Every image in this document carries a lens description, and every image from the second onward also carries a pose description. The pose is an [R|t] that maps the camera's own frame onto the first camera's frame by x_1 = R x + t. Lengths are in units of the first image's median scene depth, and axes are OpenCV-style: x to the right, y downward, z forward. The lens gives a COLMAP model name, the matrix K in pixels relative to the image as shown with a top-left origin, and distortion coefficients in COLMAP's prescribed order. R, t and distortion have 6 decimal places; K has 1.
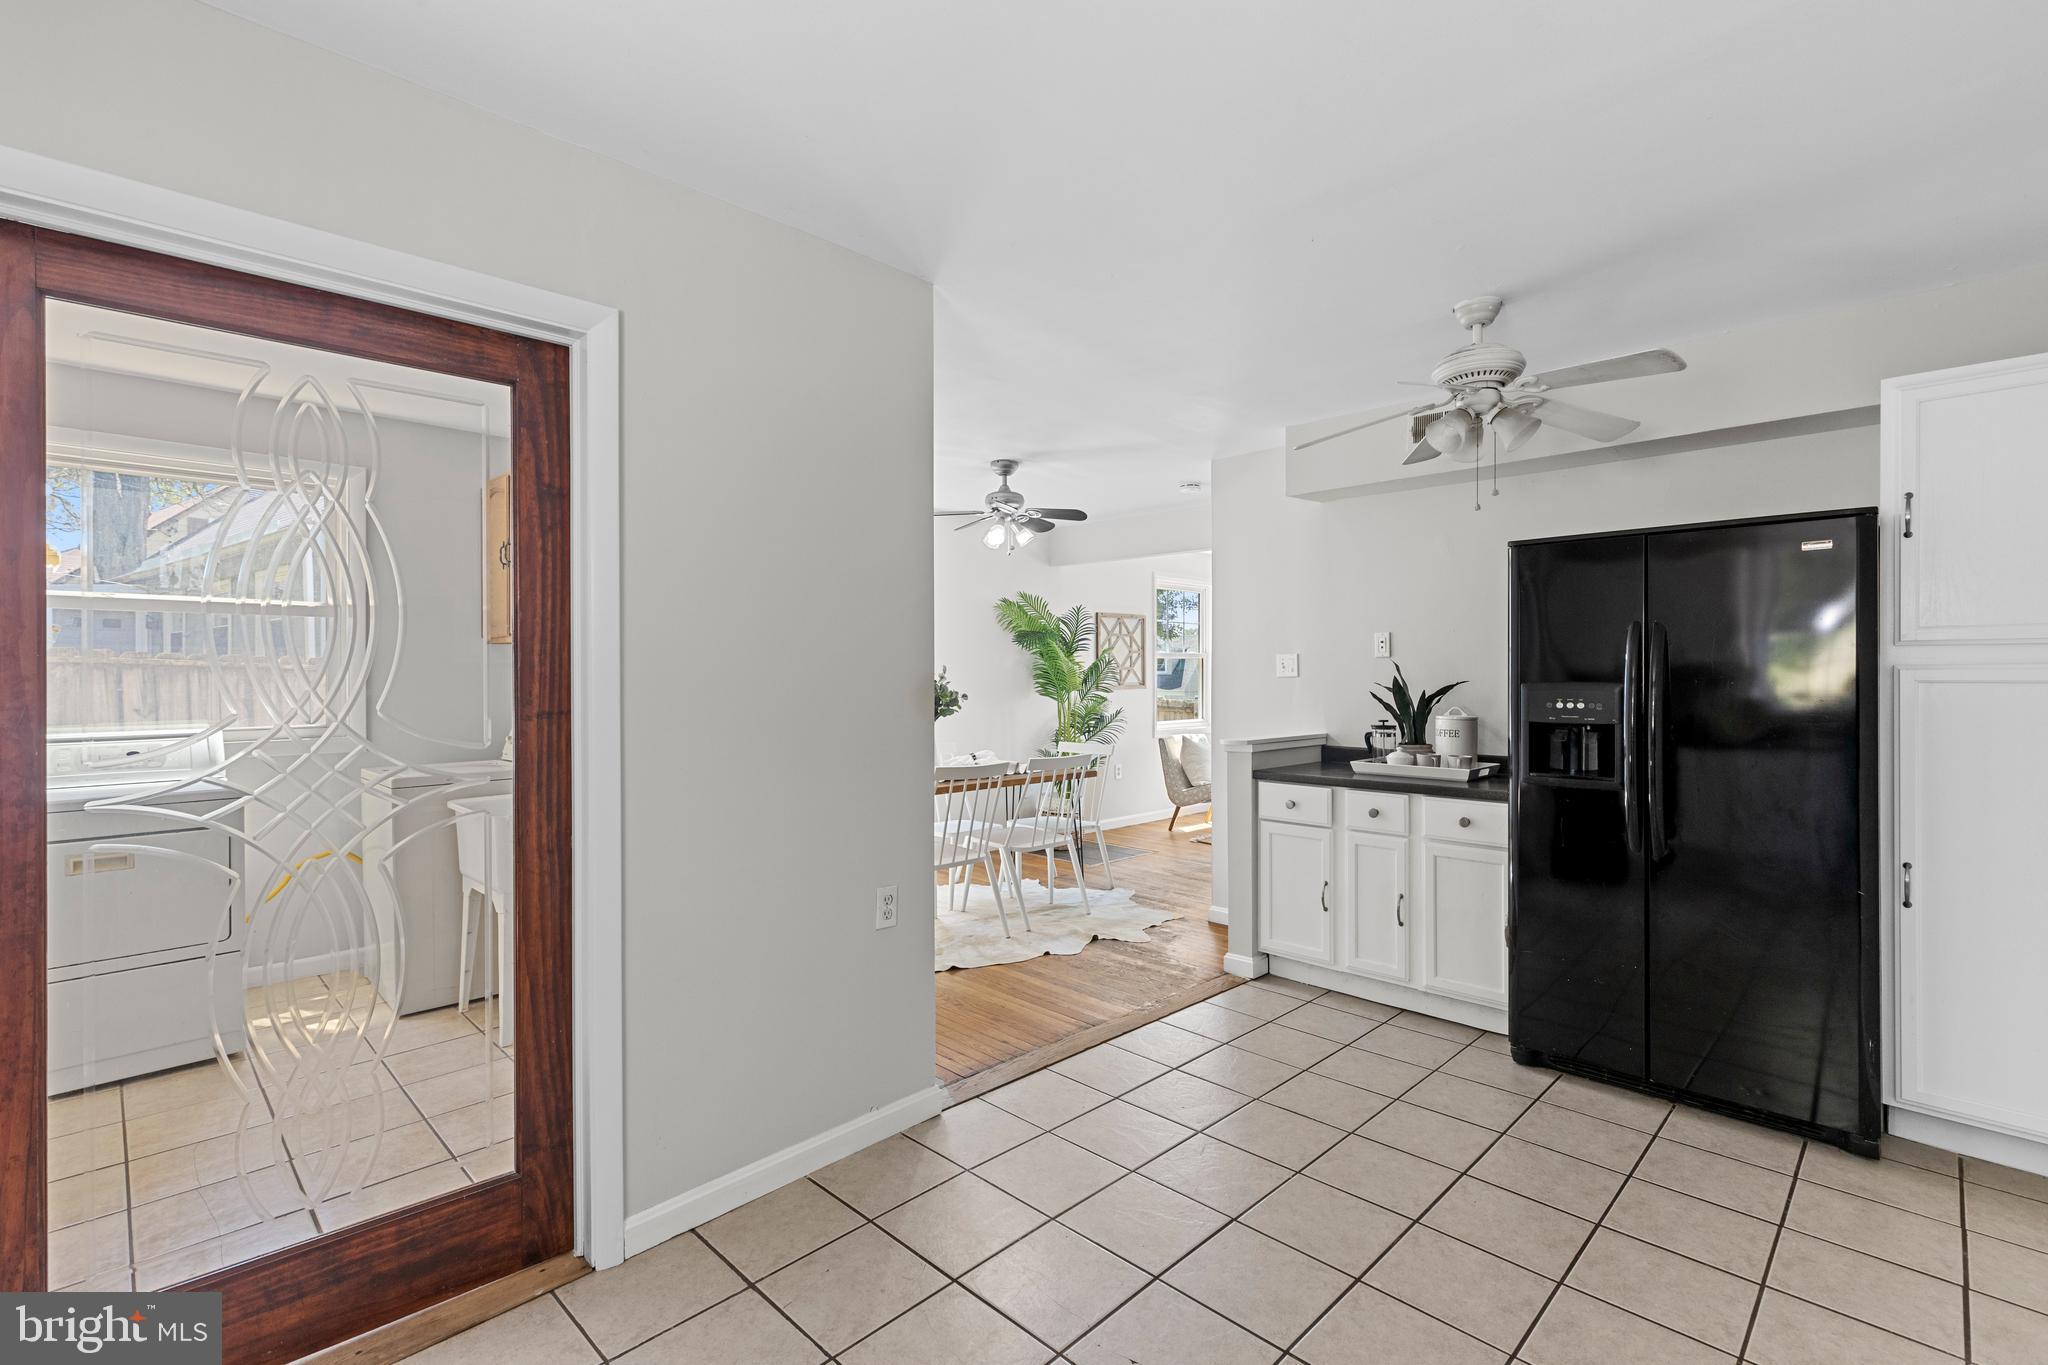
lens RADIAL K [[920.3, 0, 1027.2], [0, 920.3, 678.4], [0, 0, 1]] dist [0.008009, -0.001434]
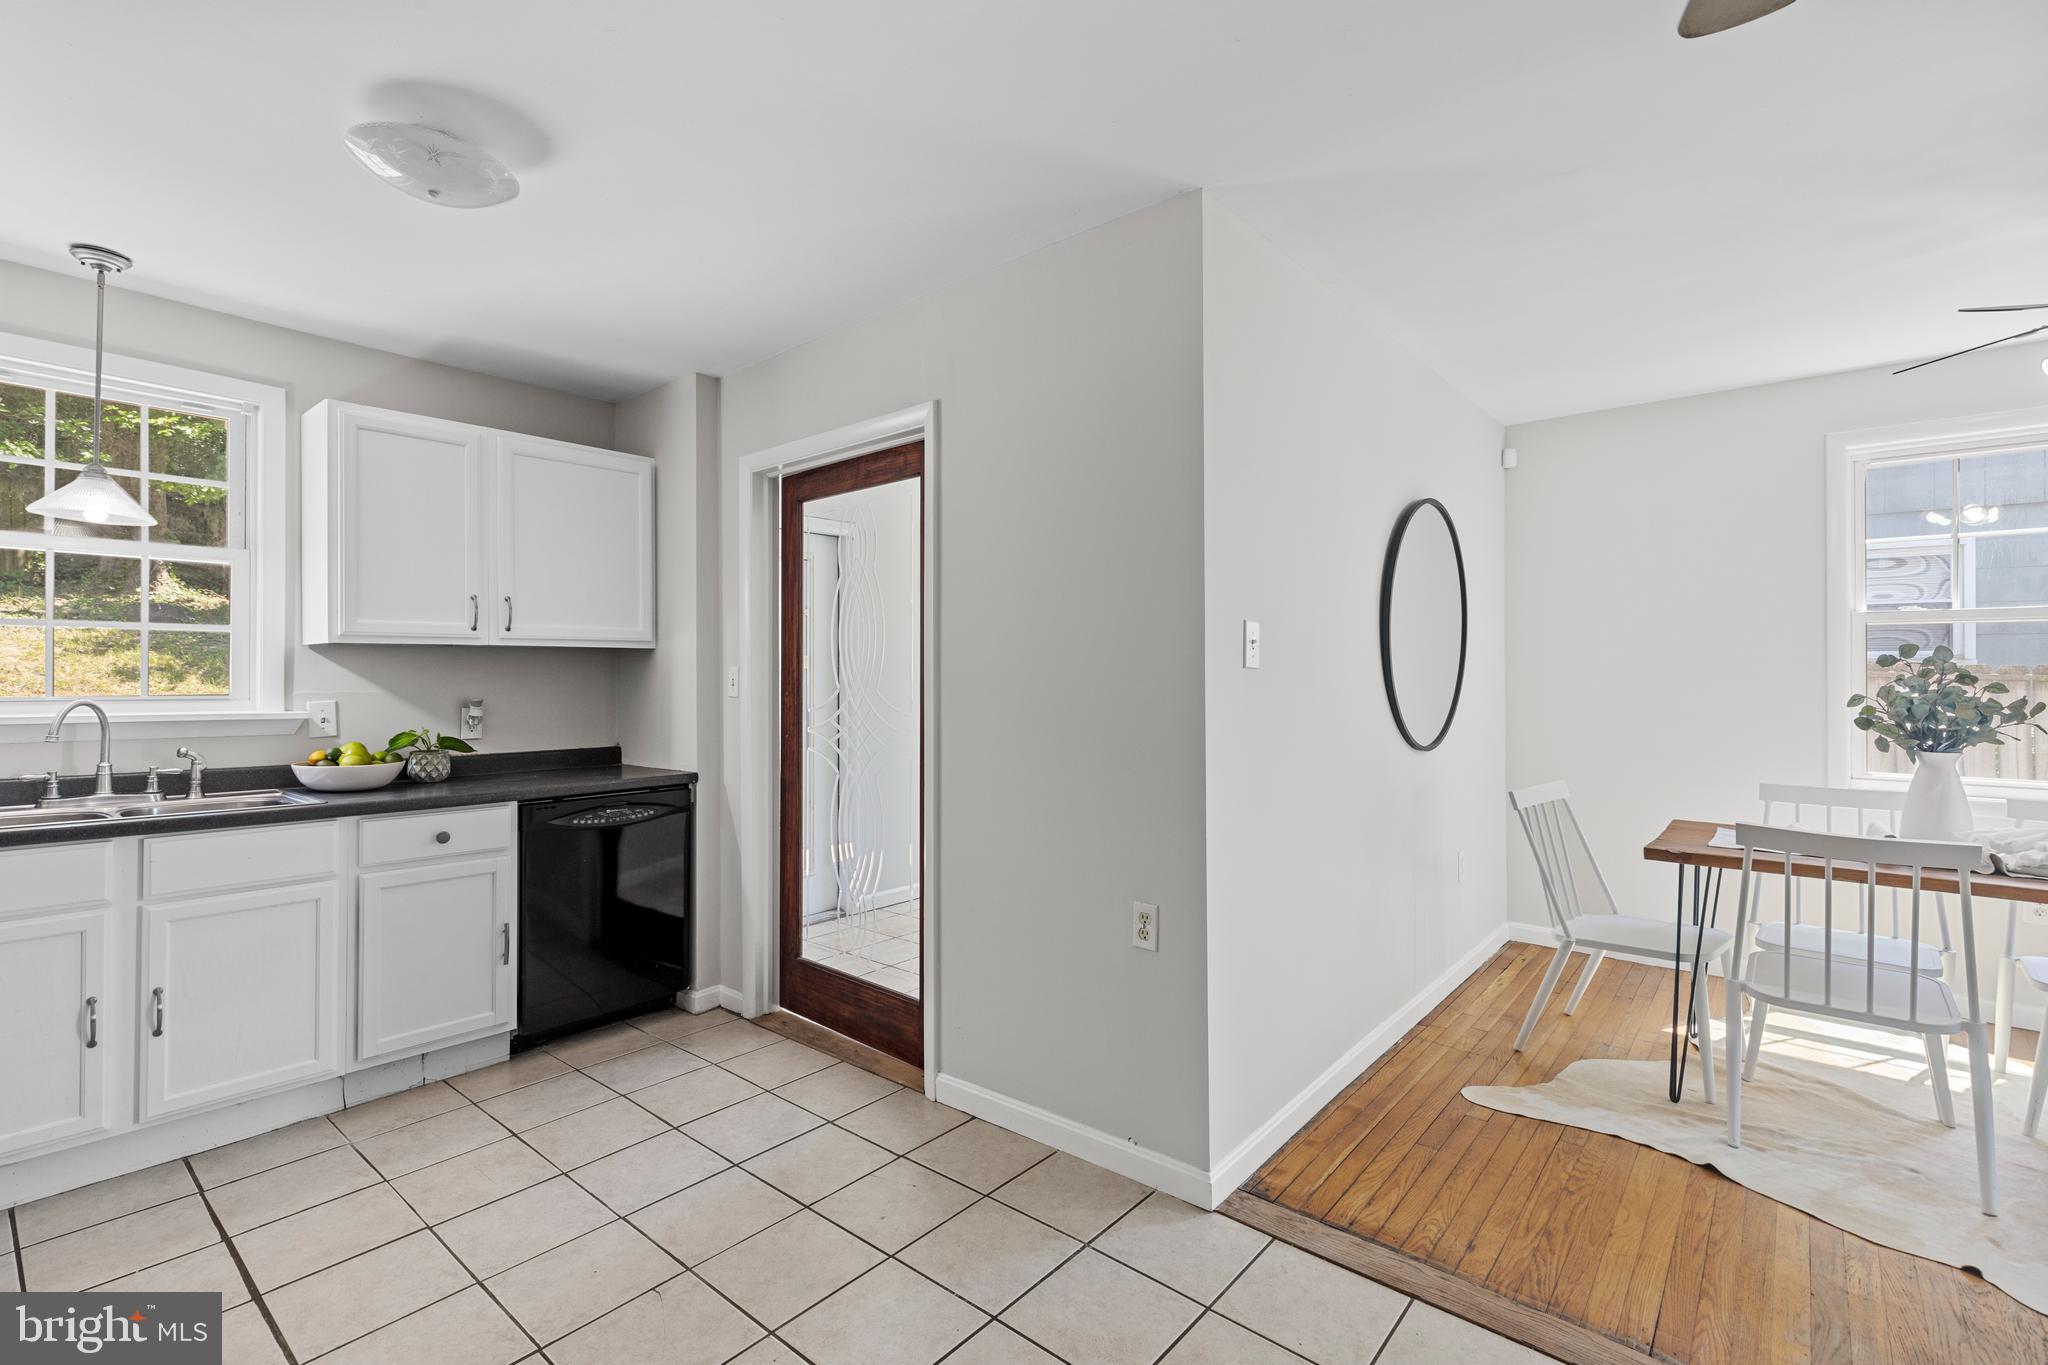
lens RADIAL K [[920.3, 0, 1031.8], [0, 920.3, 669.7], [0, 0, 1]] dist [0.008009, -0.001434]
pose [[0.083603, -0.004101, -0.996491, 0.478143], [-0.001075, 0.999991, -0.004205, 0.002287], [0.996499, 0.001423, 0.083598, 0.532357]]
